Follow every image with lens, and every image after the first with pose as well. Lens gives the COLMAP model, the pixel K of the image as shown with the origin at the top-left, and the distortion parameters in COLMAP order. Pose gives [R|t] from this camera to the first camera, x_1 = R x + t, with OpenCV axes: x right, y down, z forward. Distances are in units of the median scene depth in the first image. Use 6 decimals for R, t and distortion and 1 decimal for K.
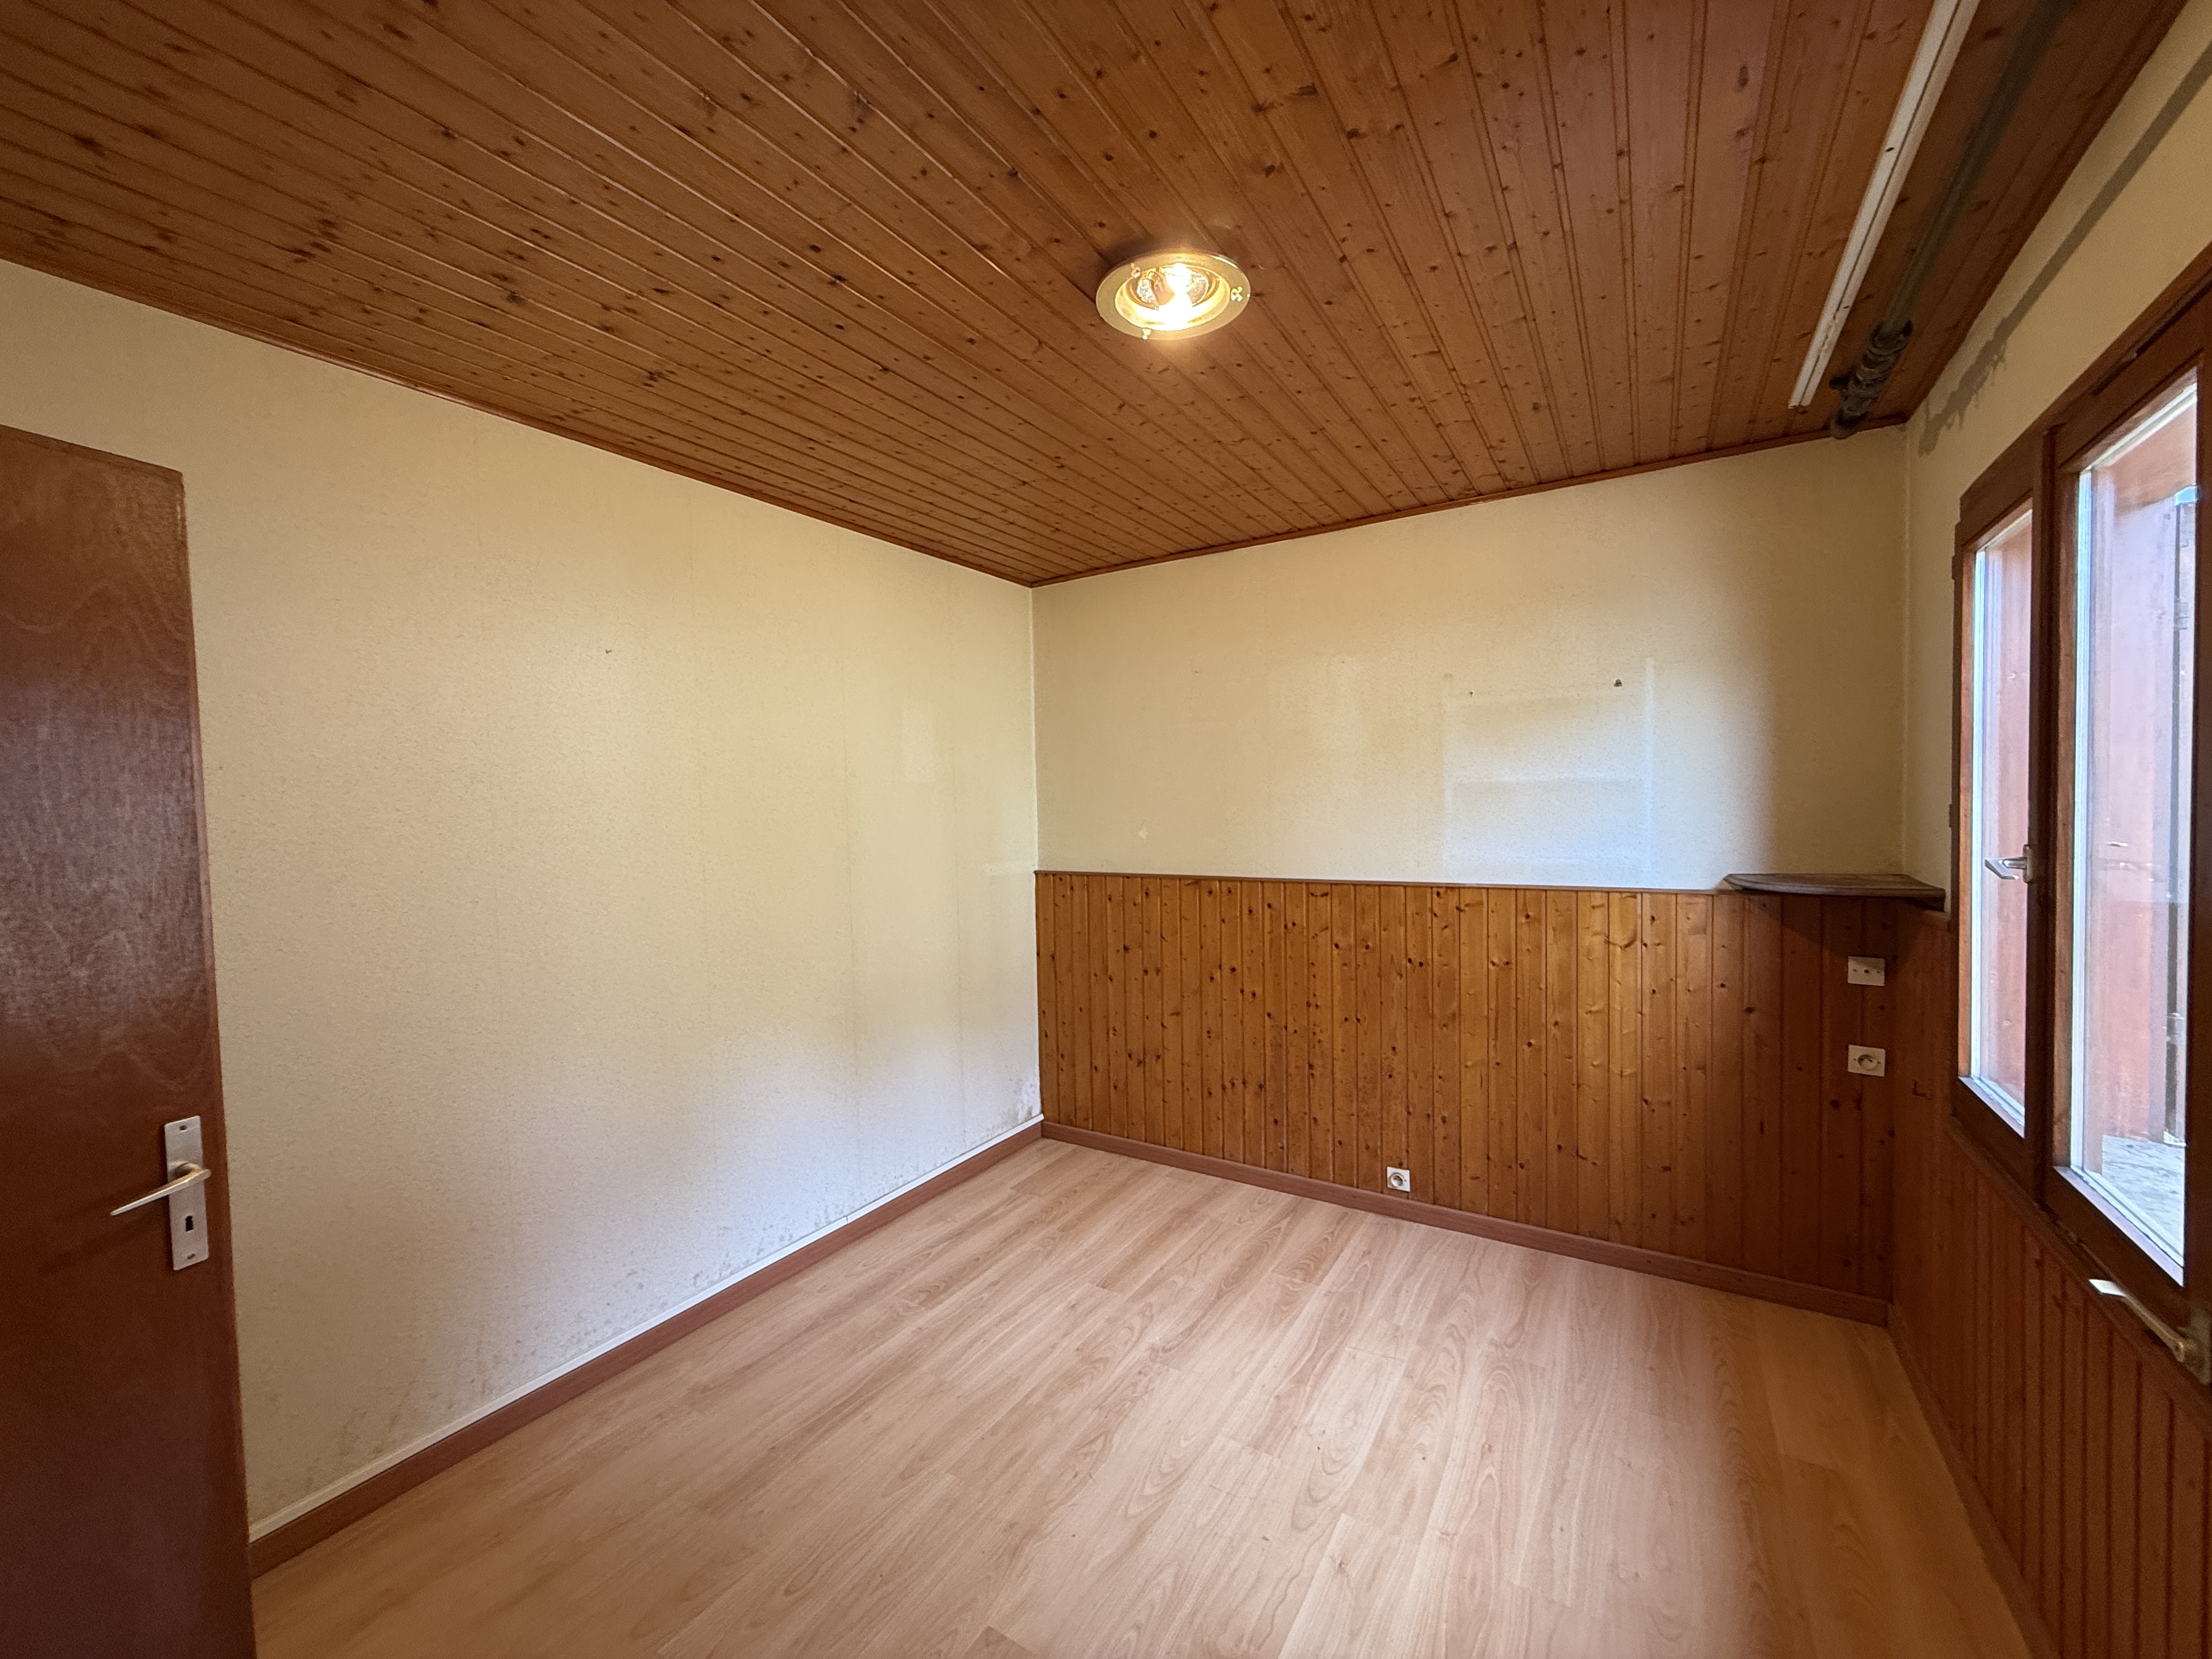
lens RADIAL K [[899.1, 0, 1121.6], [0, 899.1, 830.6], [0, 0, 1]] dist [-0.001966, 0.001010]
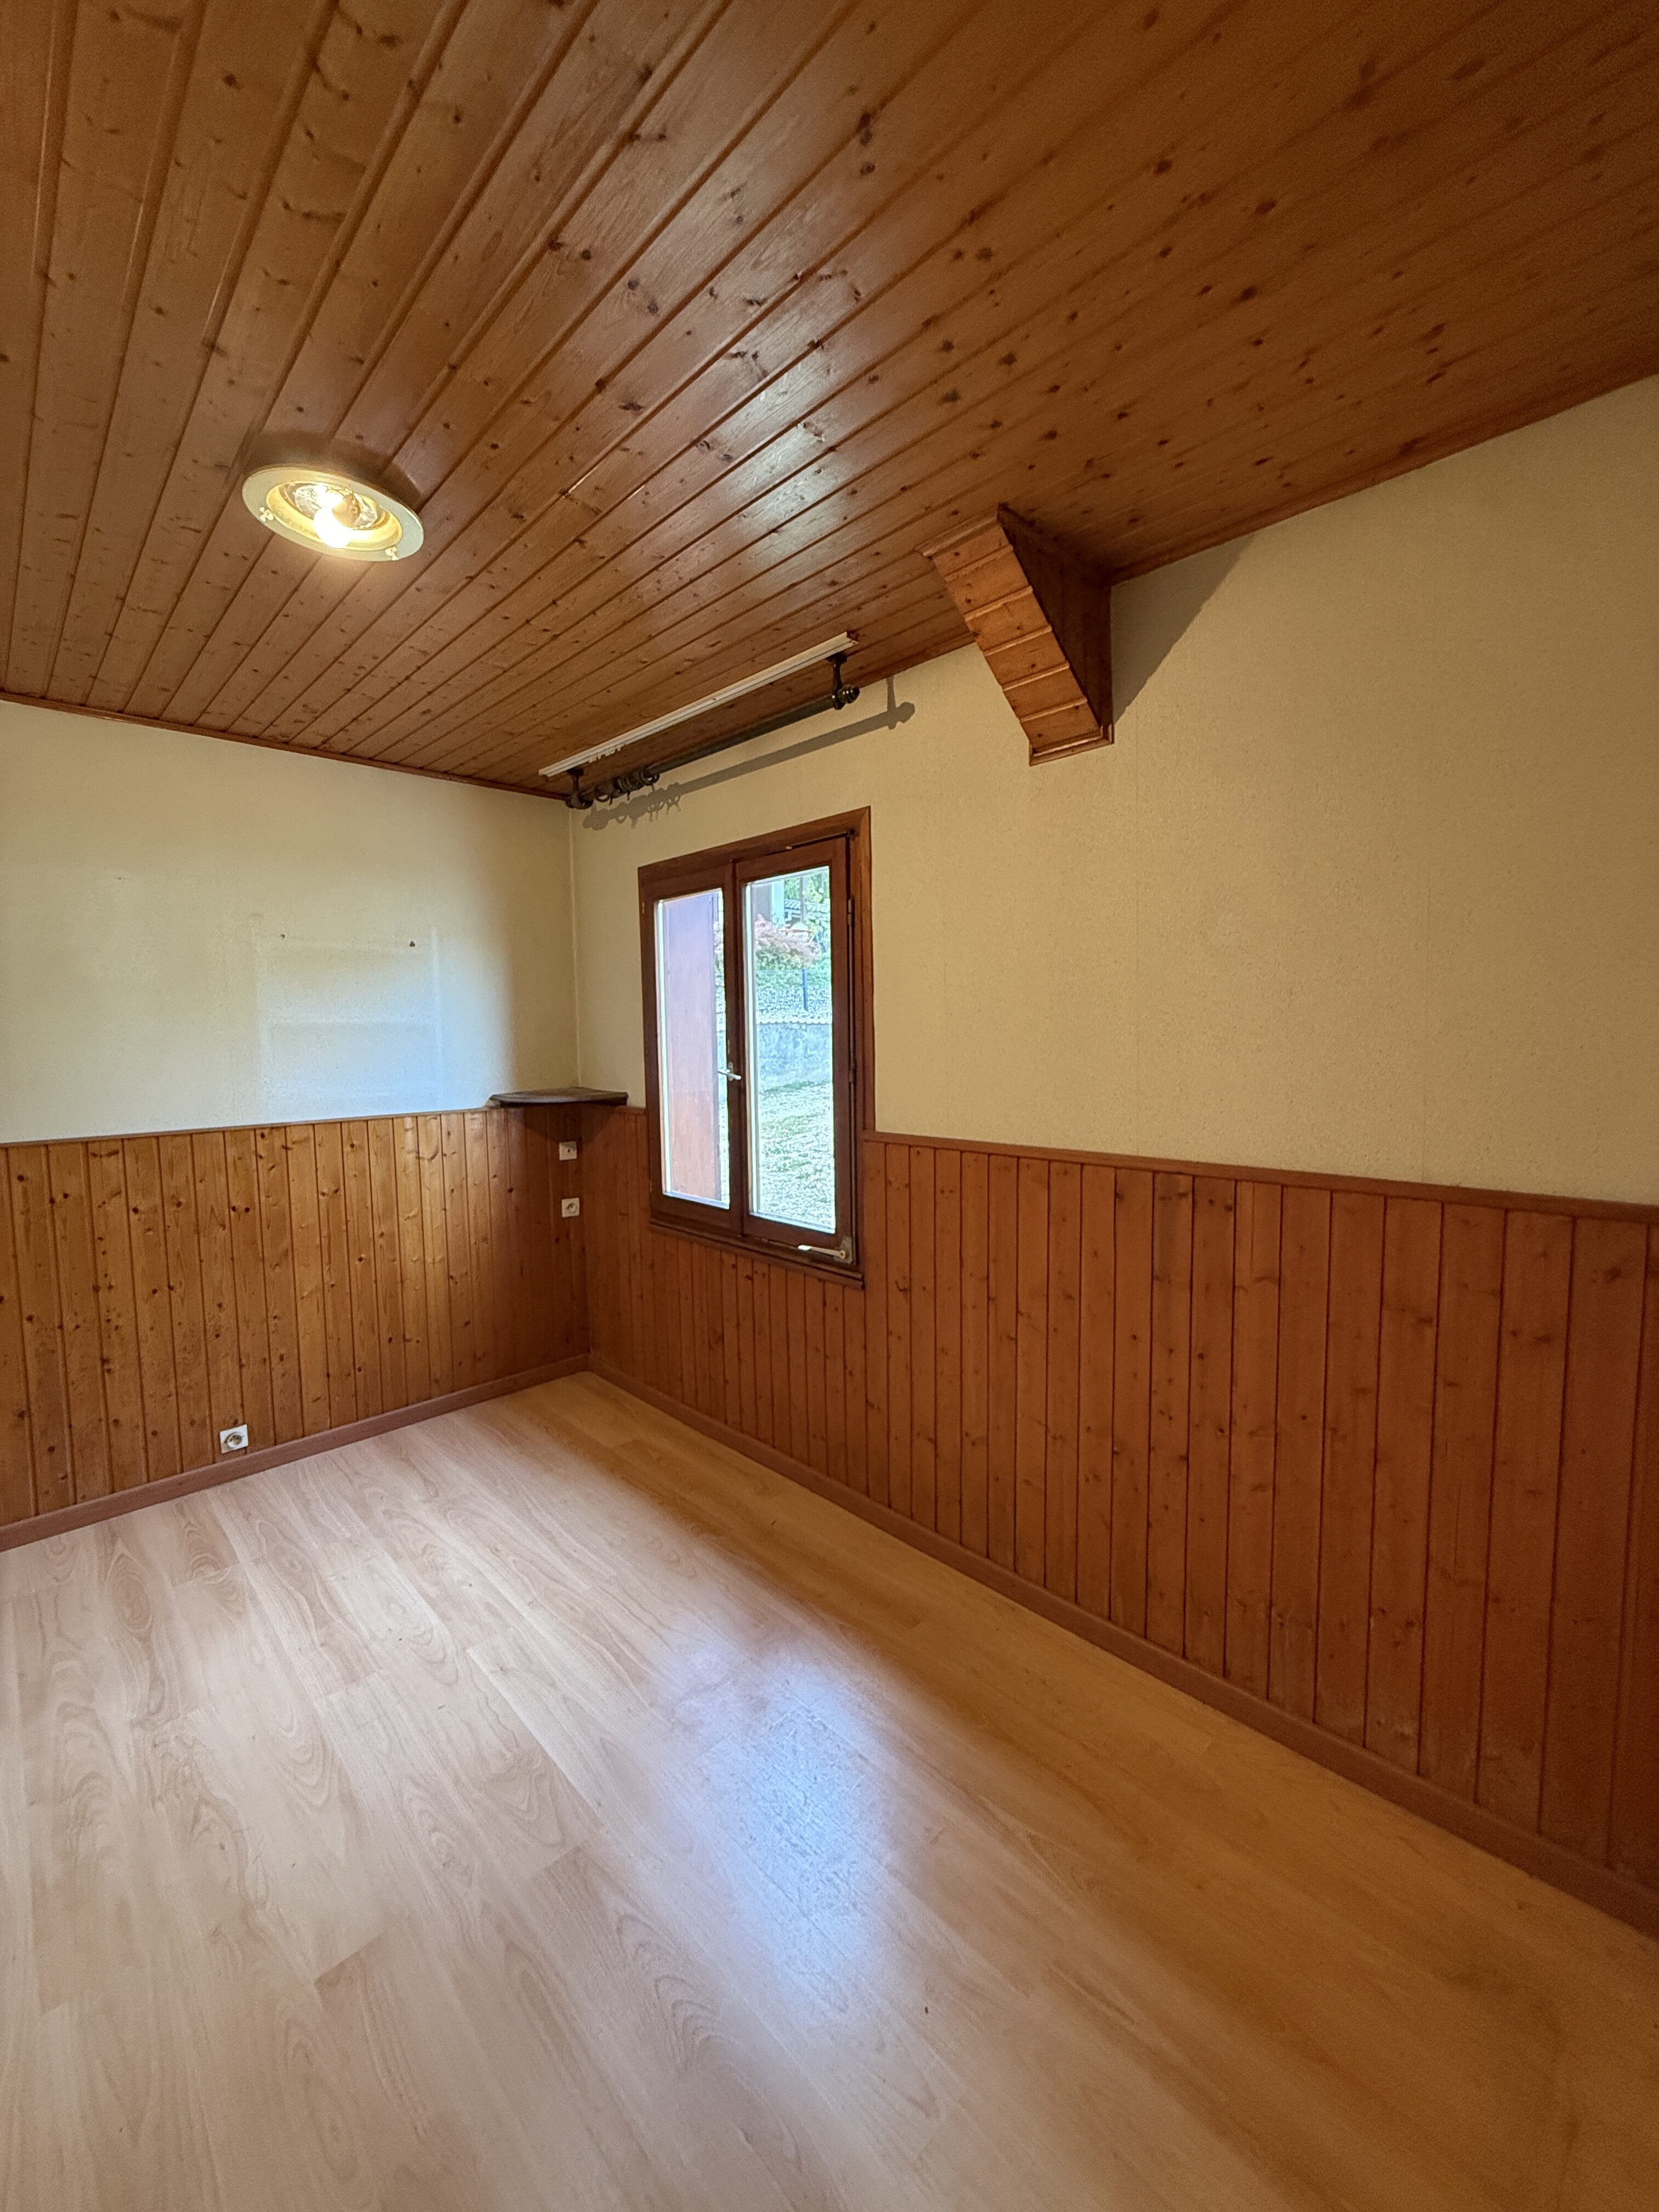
lens RADIAL K [[899.1, 0, 844.5], [0, 899.1, 1098.7], [0, 0, 1]] dist [-0.001966, 0.001010]
pose [[0.207130, -0.061257, 0.976394, -0.520437], [0.033642, 0.997894, 0.055469, -0.003424], [-0.977735, 0.021358, 0.208755, 0.179501]]
